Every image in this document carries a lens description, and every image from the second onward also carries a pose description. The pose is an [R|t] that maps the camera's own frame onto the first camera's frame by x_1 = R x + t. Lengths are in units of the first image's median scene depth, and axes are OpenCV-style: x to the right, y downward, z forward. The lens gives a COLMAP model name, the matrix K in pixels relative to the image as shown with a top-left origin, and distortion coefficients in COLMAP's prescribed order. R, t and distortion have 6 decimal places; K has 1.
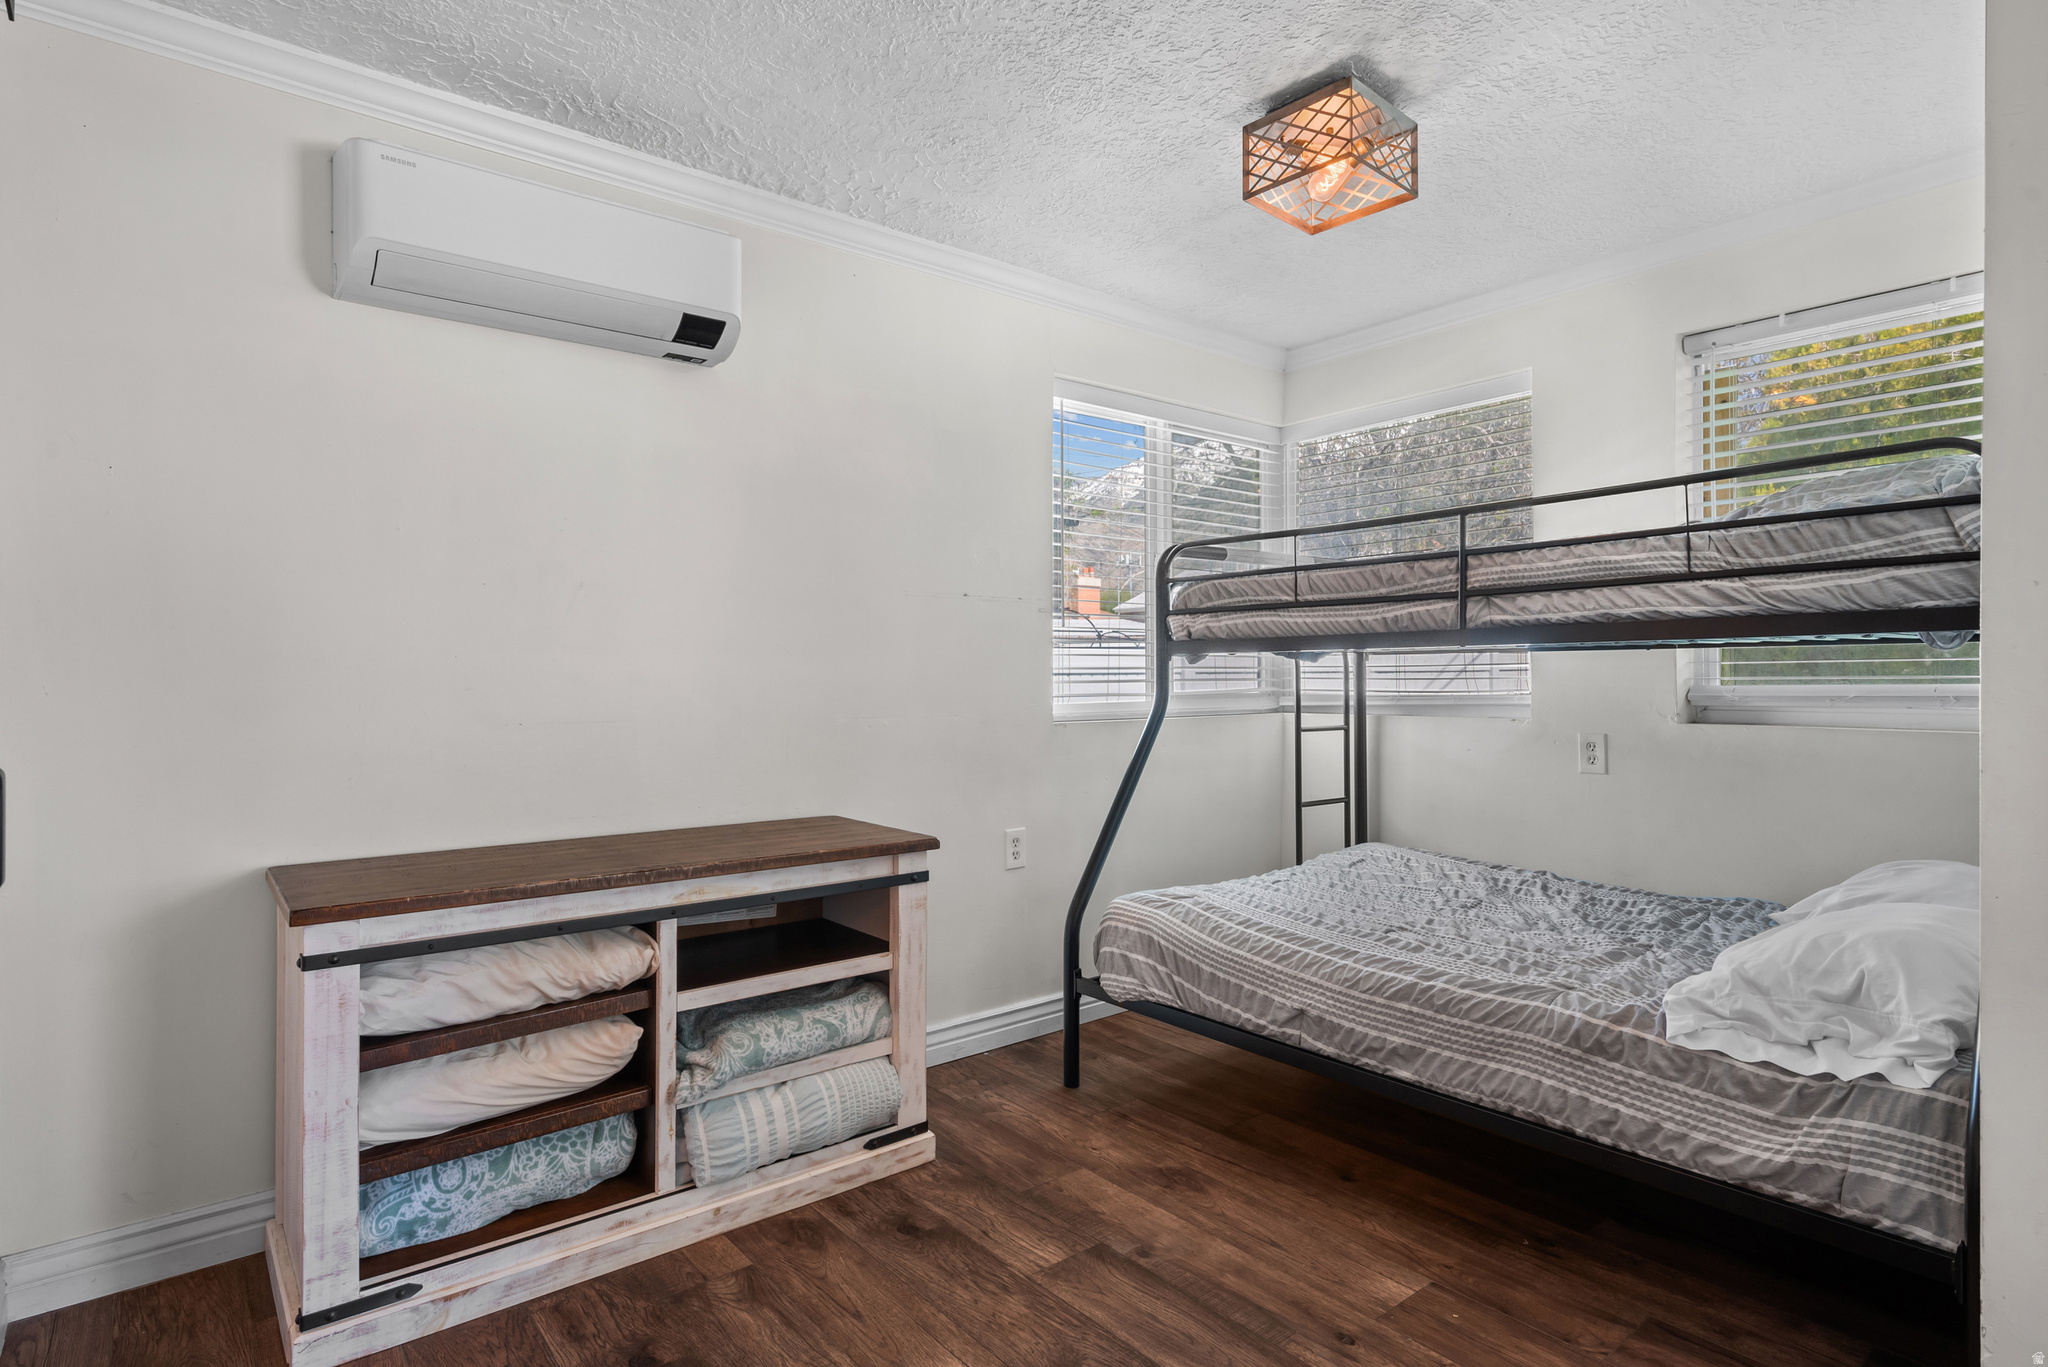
lens RADIAL K [[1074.4, 0, 1027.5], [0, 1074.4, 668.6], [0, 0, 1]] dist [0.000029, -0.000045]
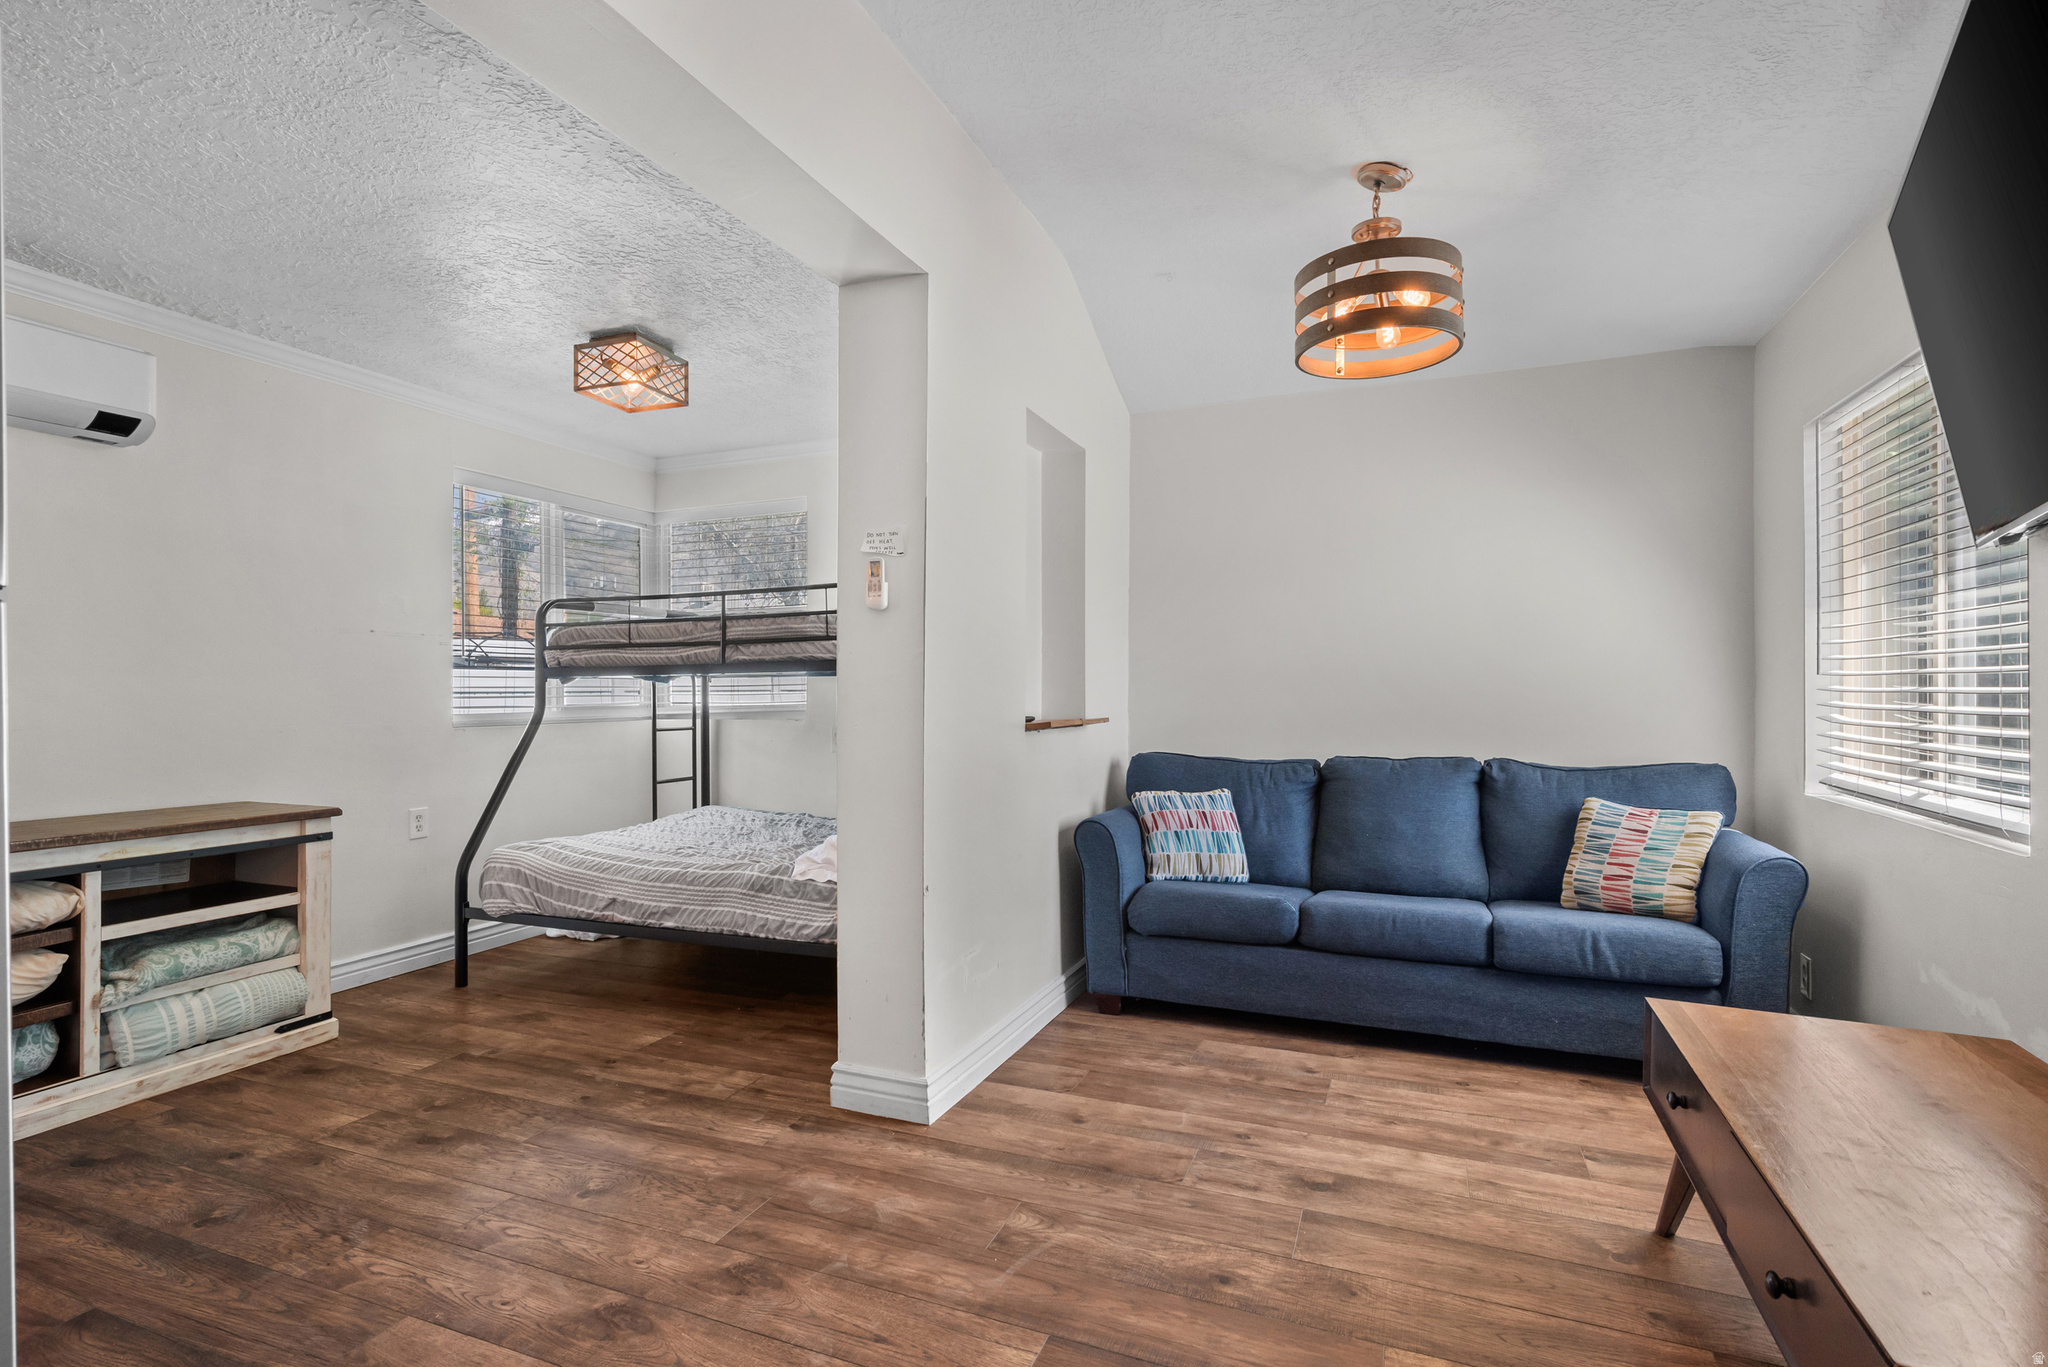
lens RADIAL K [[962.7, 0, 1023.7], [0, 962.7, 688.1], [0, 0, 1]] dist [0.000354, -0.000397]
pose [[0.874291, -0.000439, 0.485402, 0.095147], [0.000513, 1.000000, -0.000019, 0.001758], [-0.485402, 0.000266, 0.874291, -0.587421]]
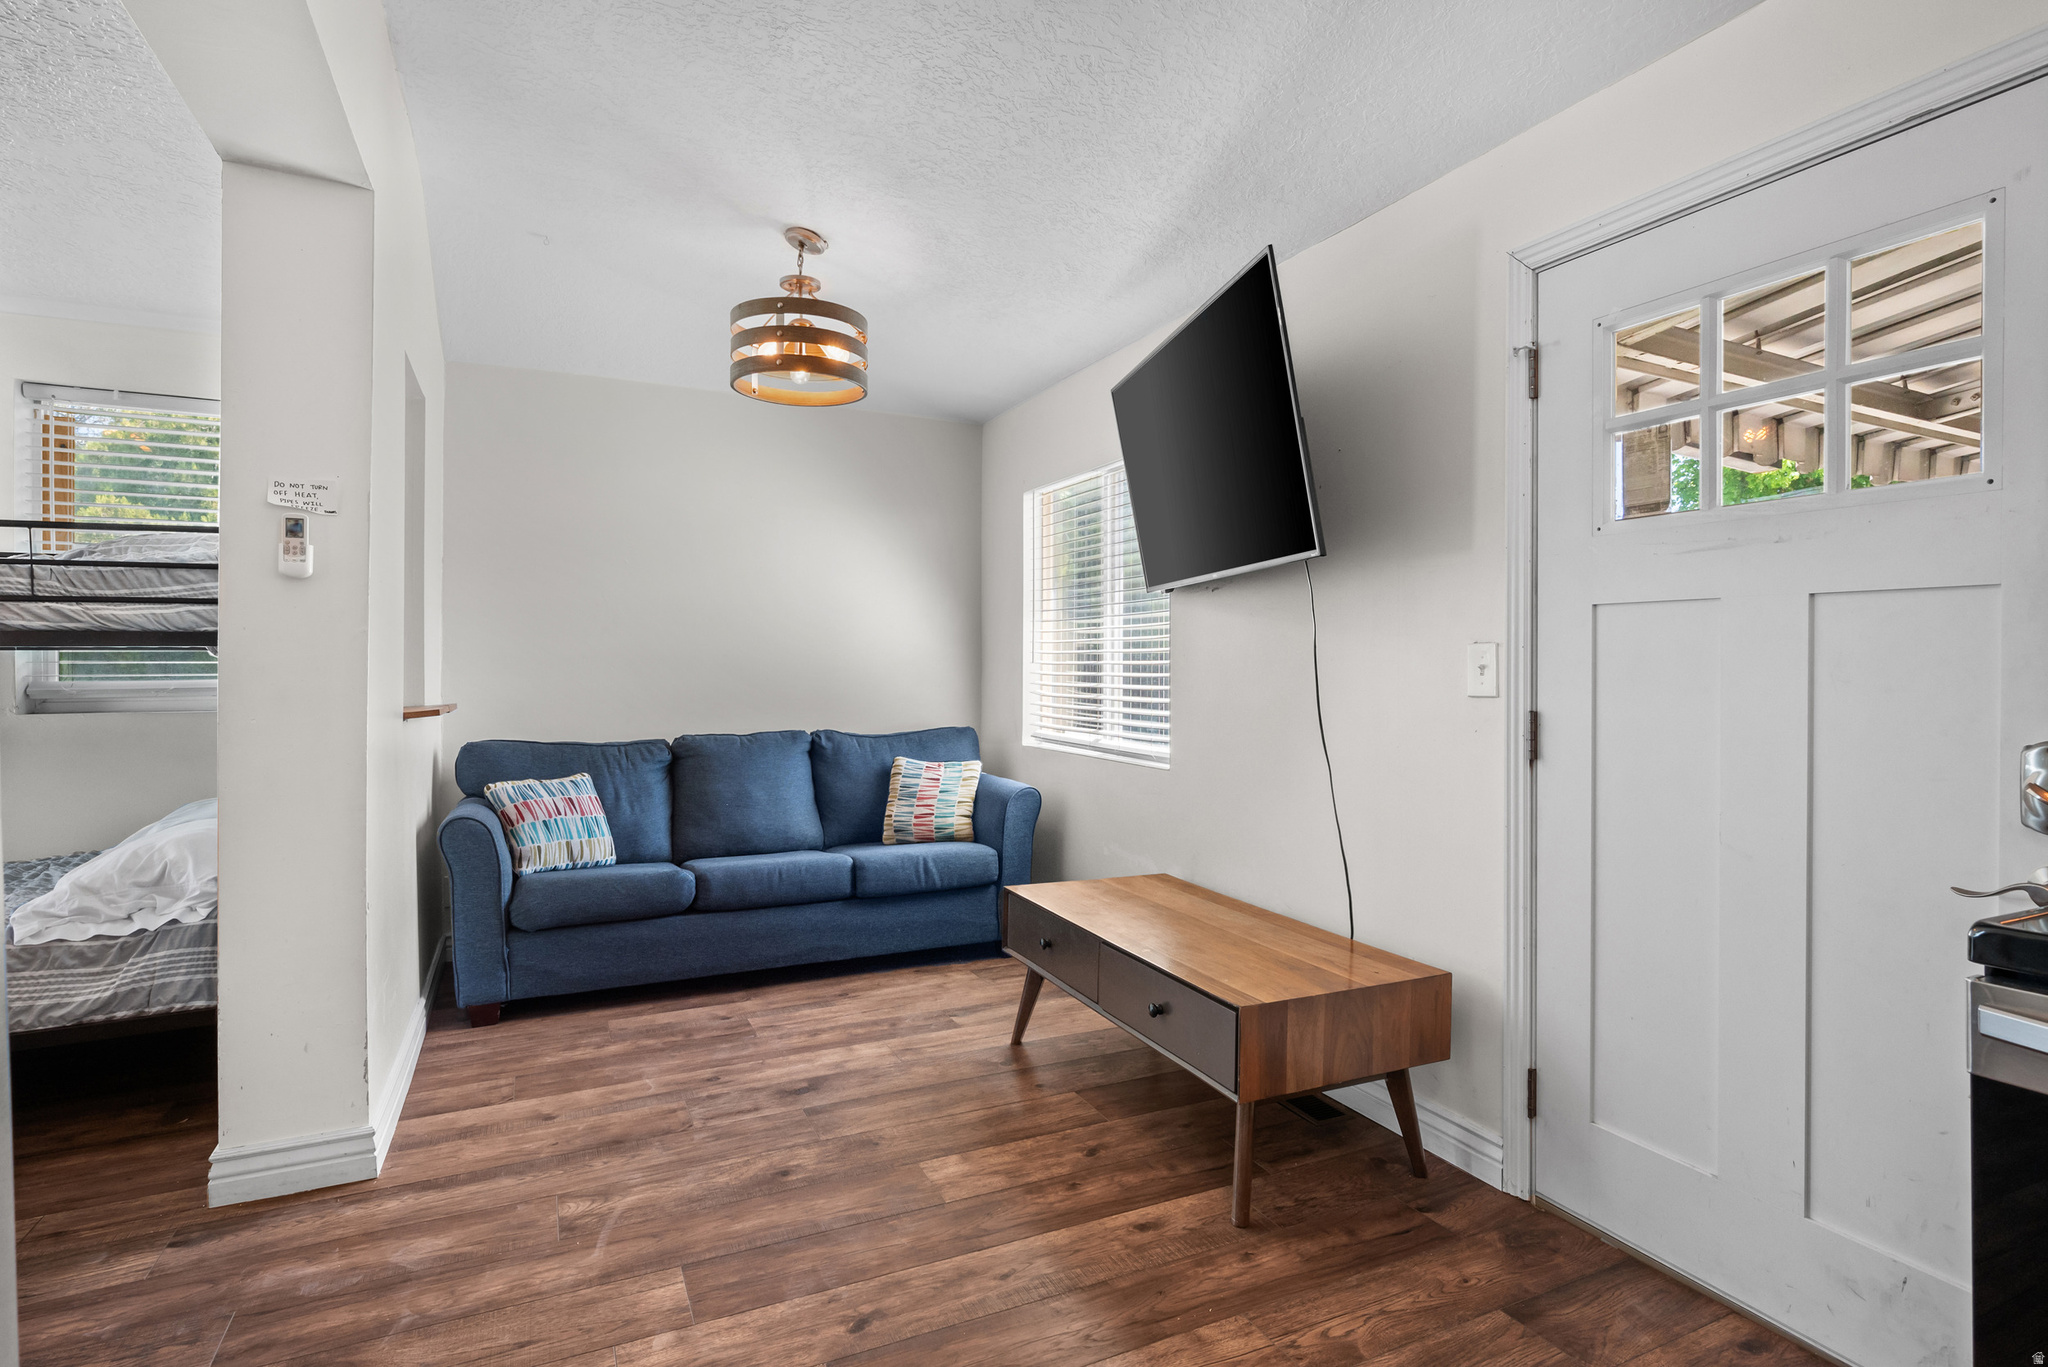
lens RADIAL K [[1008.3, 0, 1028.5], [0, 1008.3, 671.0], [0, 0, 1]] dist [-0.000456, -0.000230]
pose [[0.227902, -0.002052, 0.973682, -0.281549], [-0.004460, 0.999985, 0.003151, -0.006203], [-0.973674, -0.005061, 0.227890, -0.428572]]
